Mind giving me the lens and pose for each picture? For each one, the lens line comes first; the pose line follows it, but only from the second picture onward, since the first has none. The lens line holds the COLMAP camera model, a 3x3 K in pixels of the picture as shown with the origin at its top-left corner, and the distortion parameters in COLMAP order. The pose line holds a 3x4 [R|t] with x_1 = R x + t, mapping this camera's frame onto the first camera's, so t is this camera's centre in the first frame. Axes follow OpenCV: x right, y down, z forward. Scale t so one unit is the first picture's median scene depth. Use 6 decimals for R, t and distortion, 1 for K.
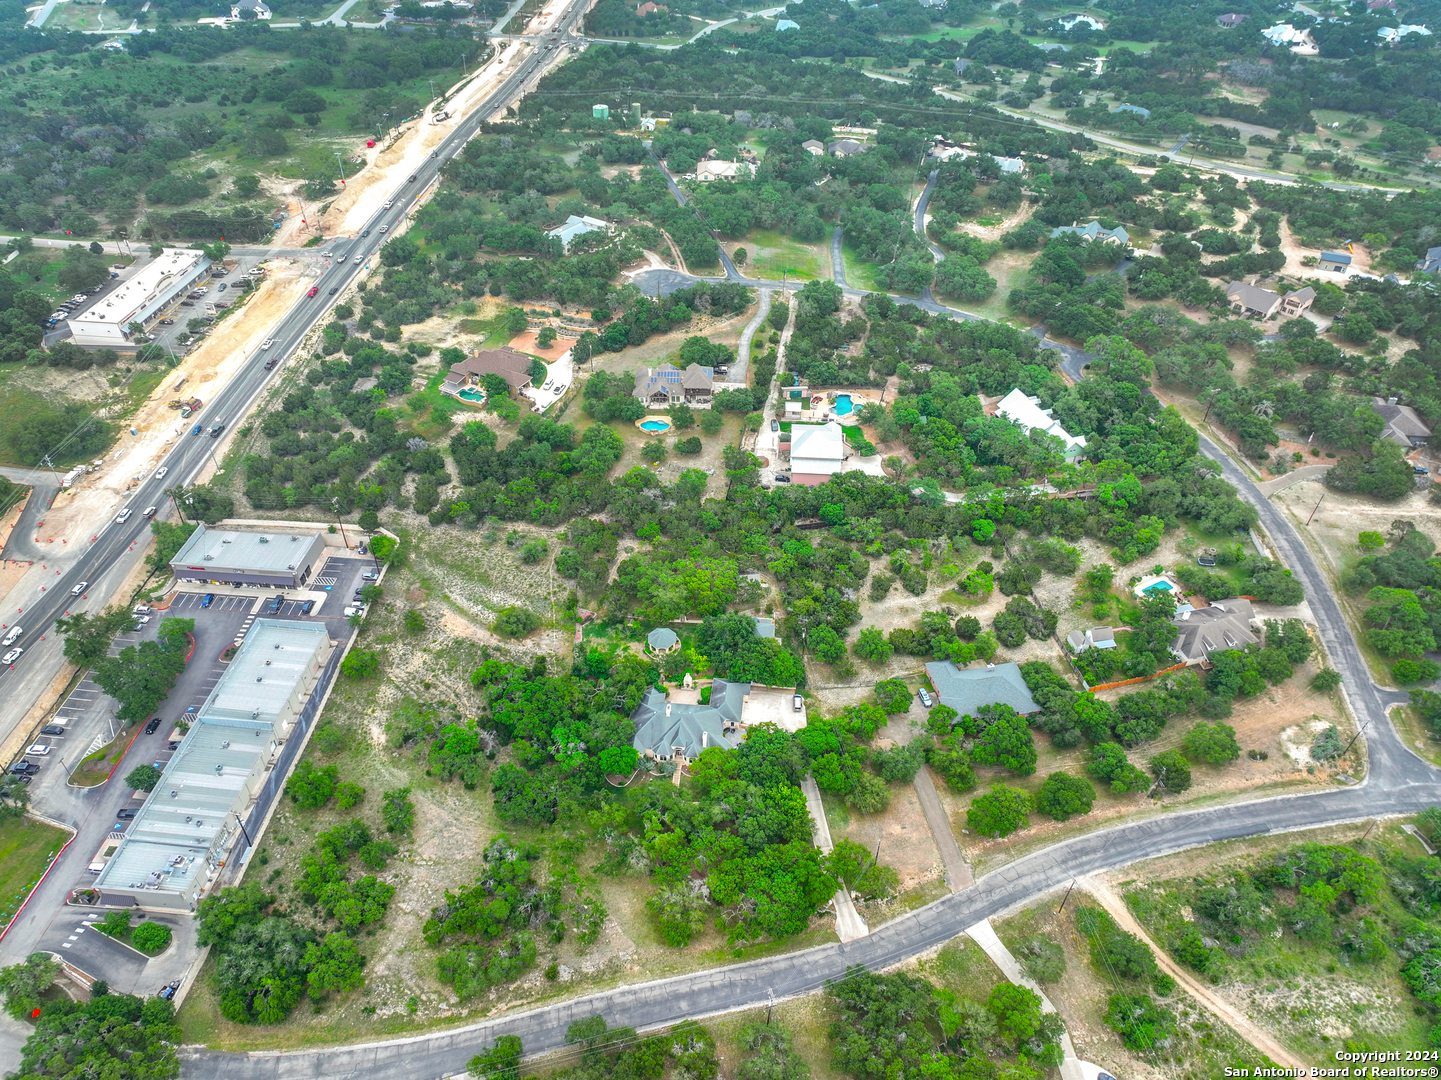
lens RADIAL K [[1009.8, 0, 720.5], [0, 1009.8, 540.0], [0, 0, 1]] dist [-0.011815, 0.028244]
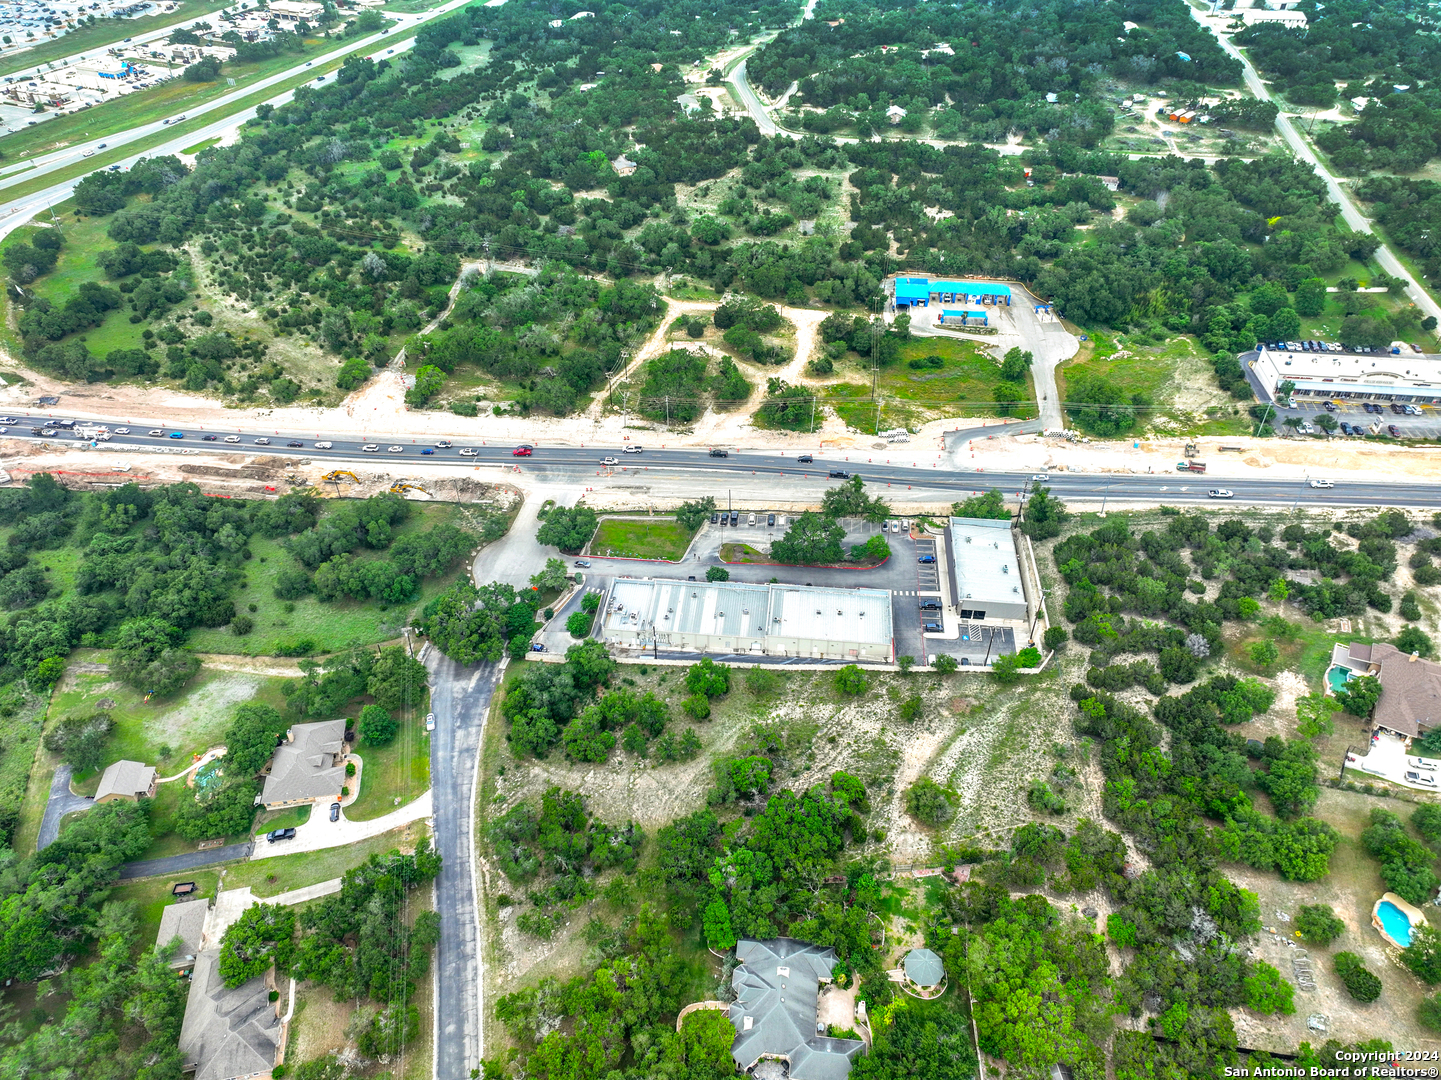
lens RADIAL K [[1010.8, 0, 717.0], [0, 1010.8, 539.2], [0, 0, 1]] dist [0.006247, -0.000115]
pose [[-0.012038, 0.629455, -0.776944, 0.363562], [-0.634078, 0.595996, 0.492681, -0.403697], [0.773175, 0.498574, 0.391949, 0.490908]]
